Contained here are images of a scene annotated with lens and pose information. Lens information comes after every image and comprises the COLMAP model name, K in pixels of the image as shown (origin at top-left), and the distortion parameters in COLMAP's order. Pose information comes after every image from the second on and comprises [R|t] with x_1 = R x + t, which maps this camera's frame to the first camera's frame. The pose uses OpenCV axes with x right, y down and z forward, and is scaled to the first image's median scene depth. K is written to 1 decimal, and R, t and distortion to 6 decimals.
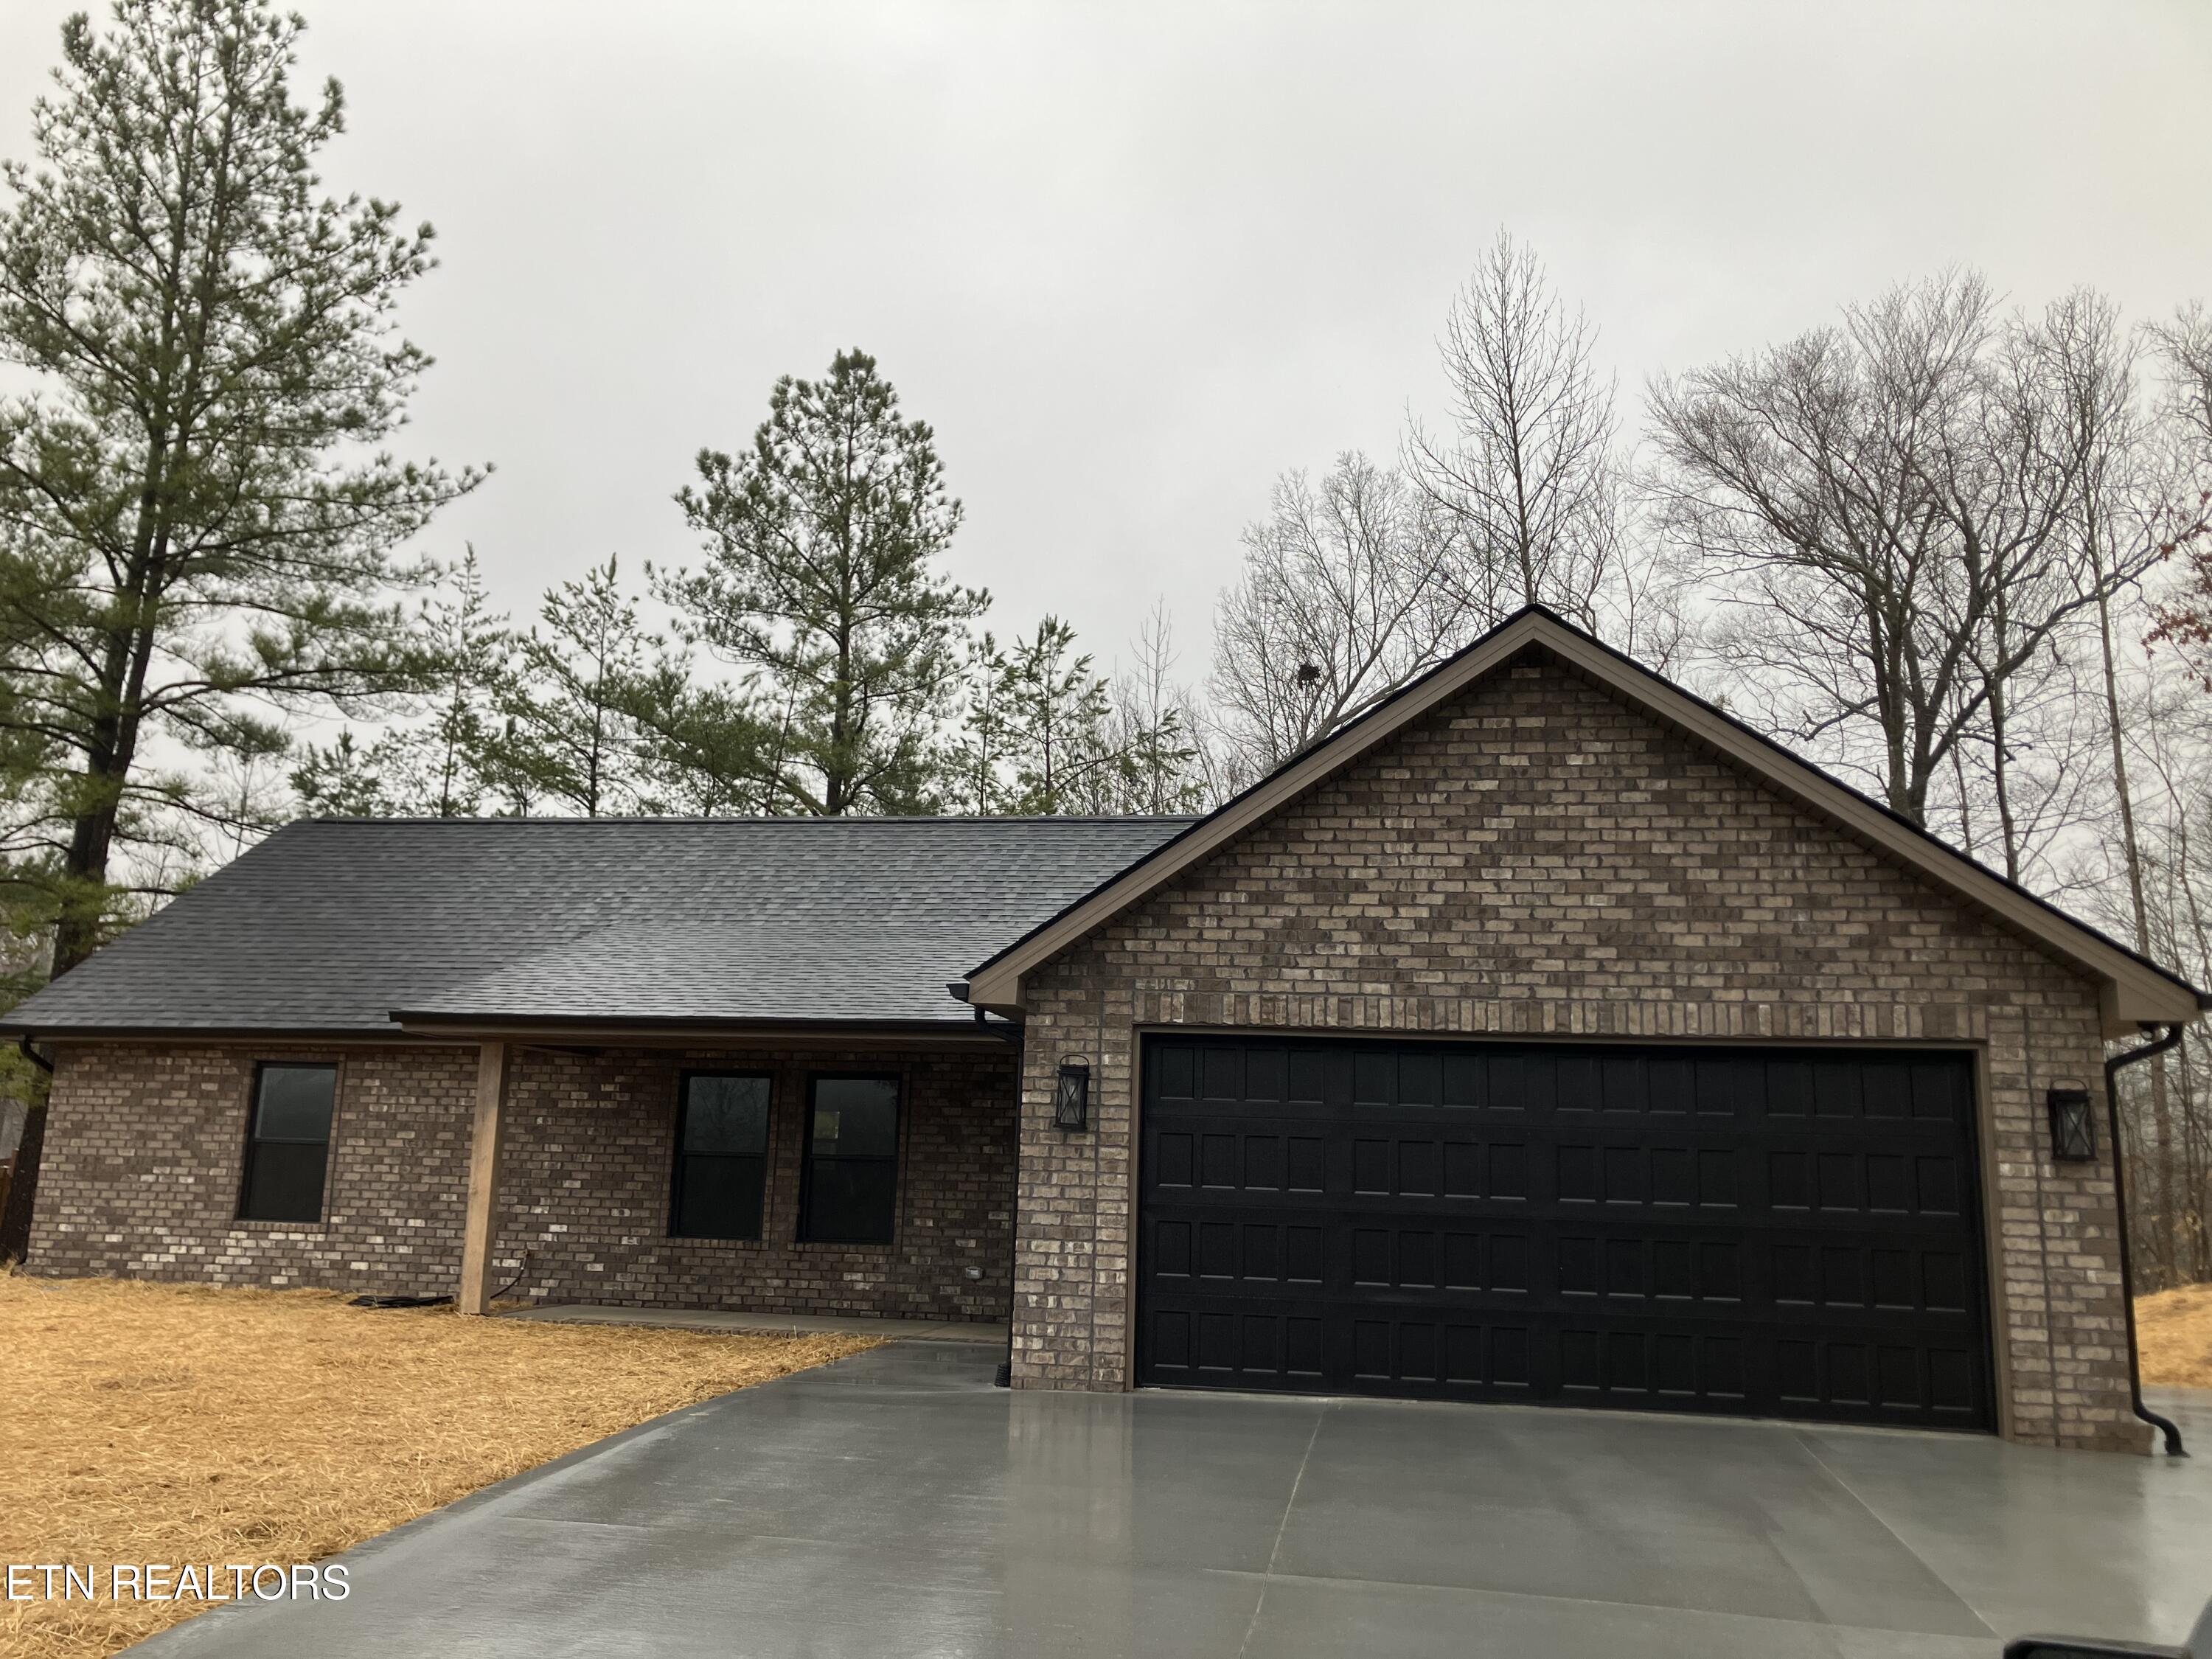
lens RADIAL K [[1799.4, 0, 1106.0], [0, 1799.4, 829.5], [0, 0, 1]] dist [0.039395, 0.000280]
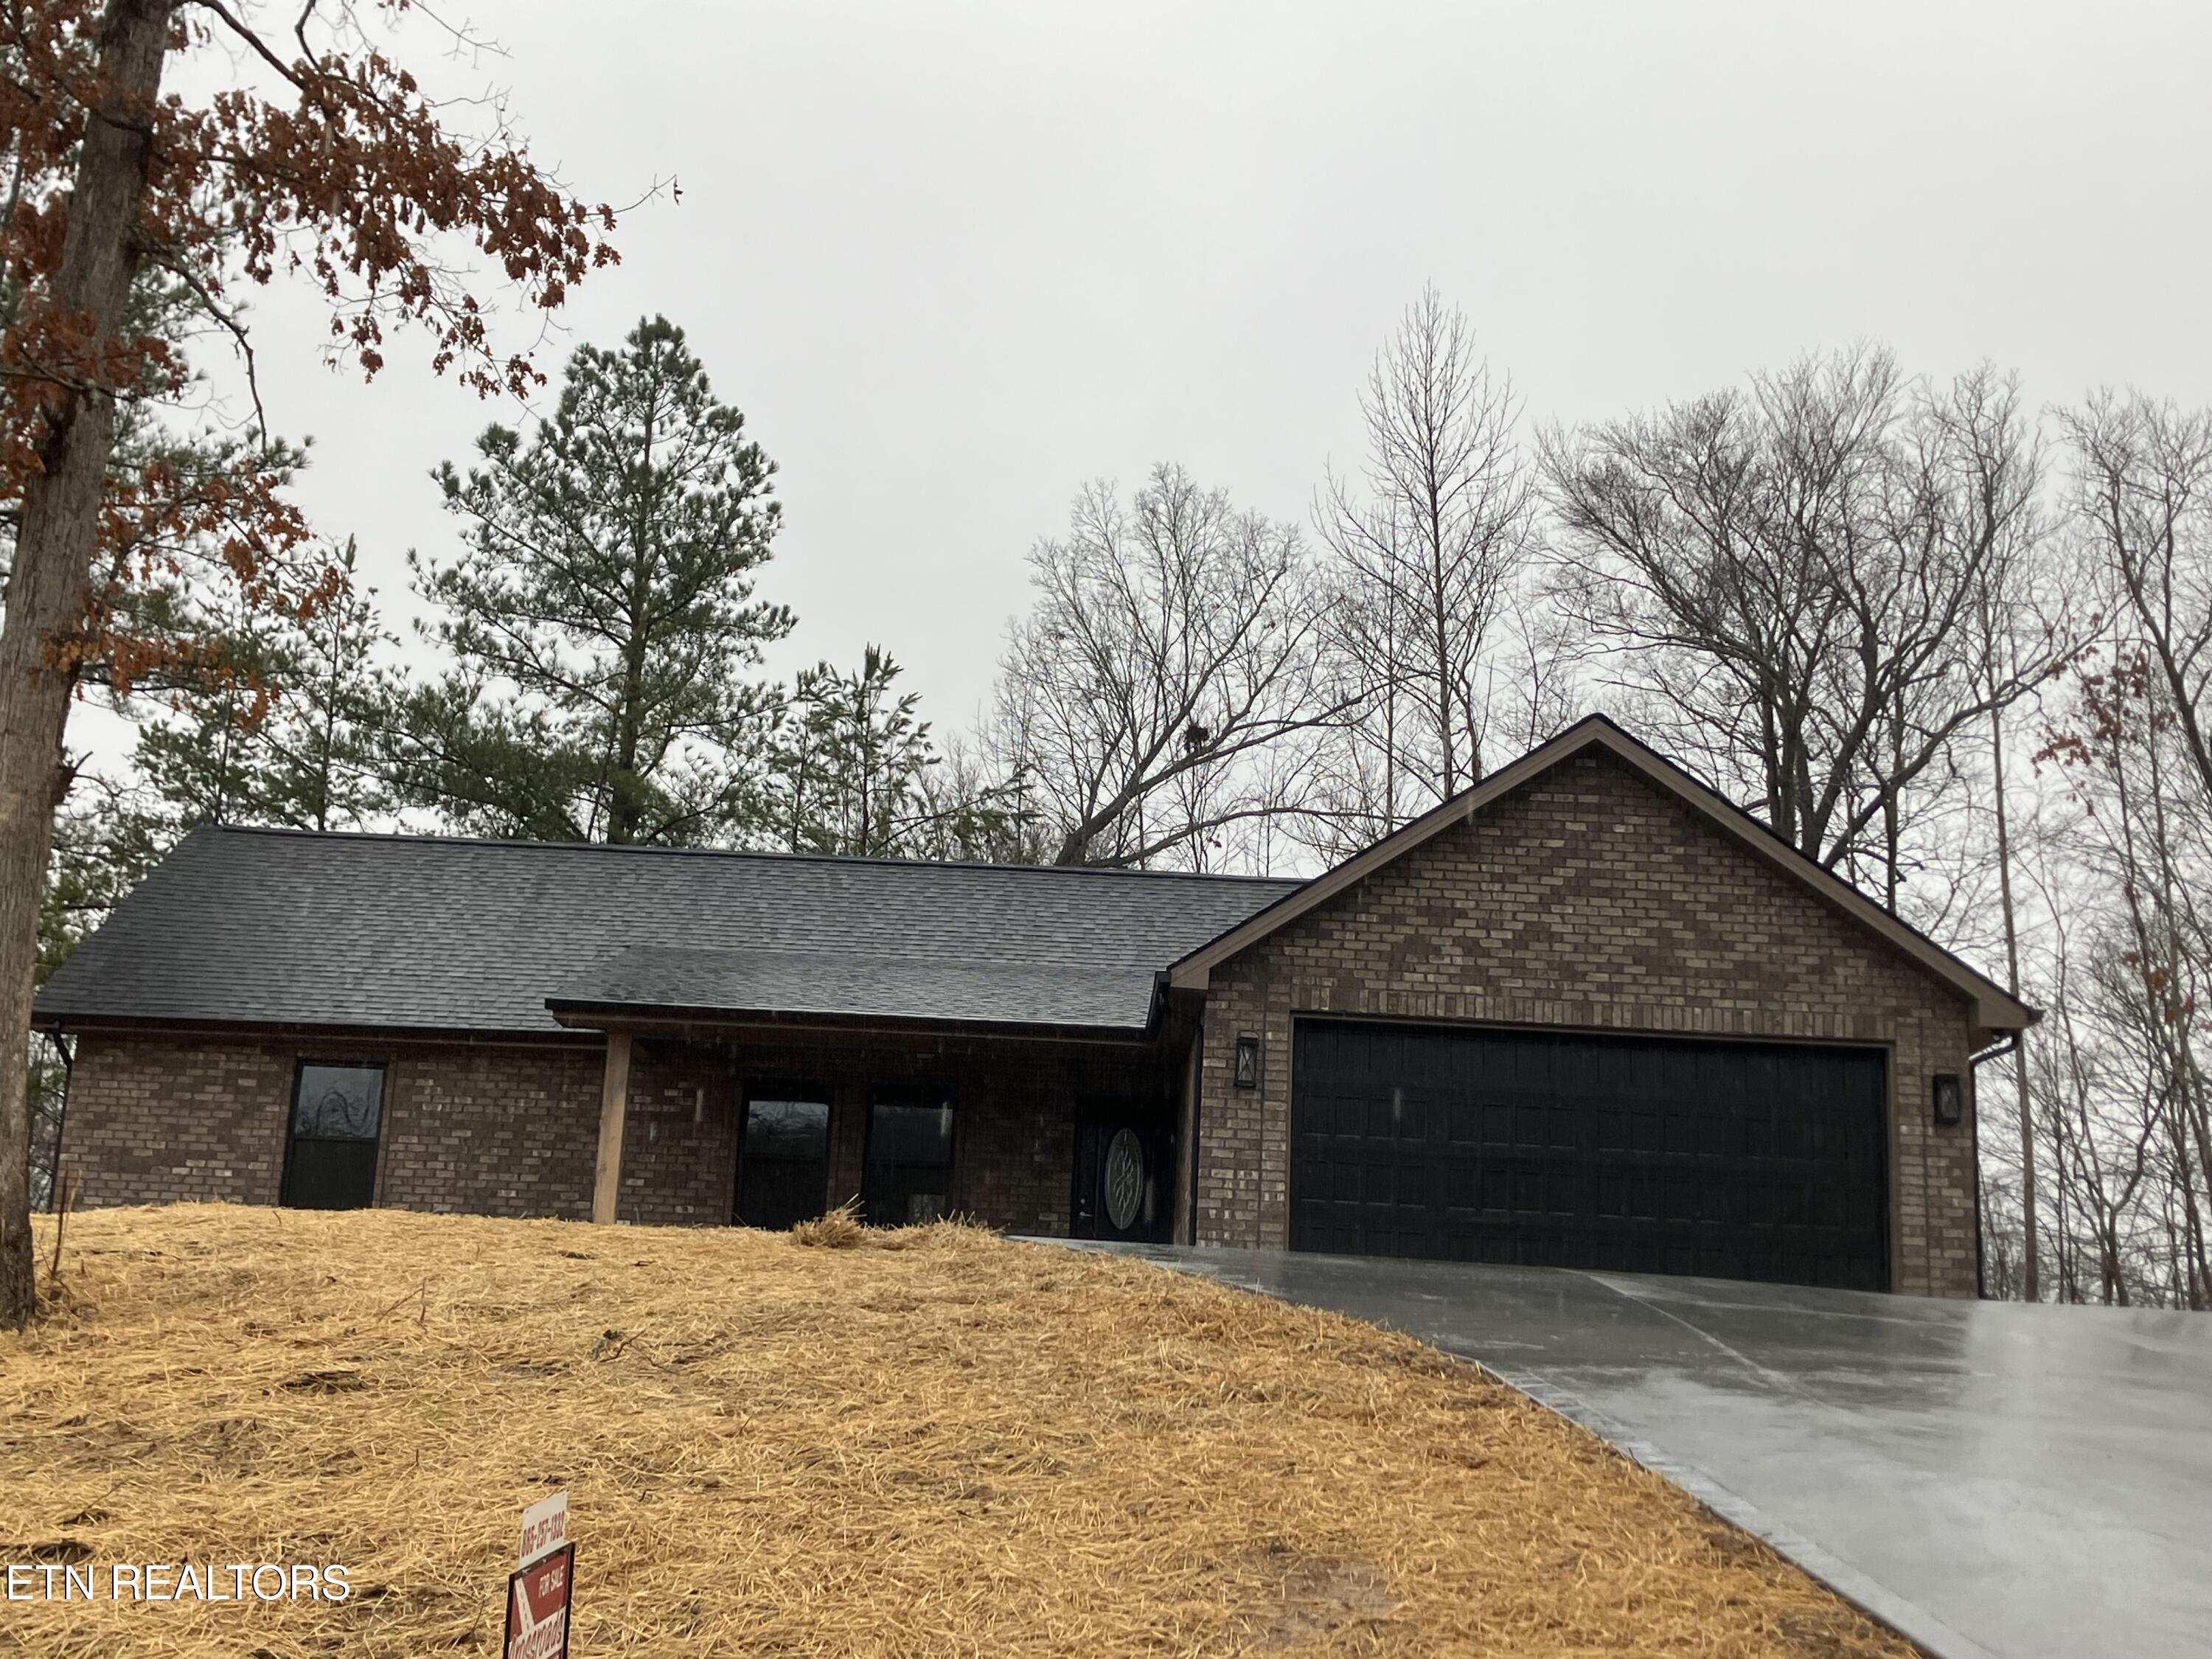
lens RADIAL K [[2801.7, 0, 1106.0], [0, 2801.7, 829.5], [0, 0, 1]] dist [0.198750, -0.569150]
pose [[0.979997, 0.058774, 0.190136, -0.181101], [-0.050447, 0.997556, -0.048345, 0.029021], [-0.192513, 0.037786, 0.980567, -0.349311]]
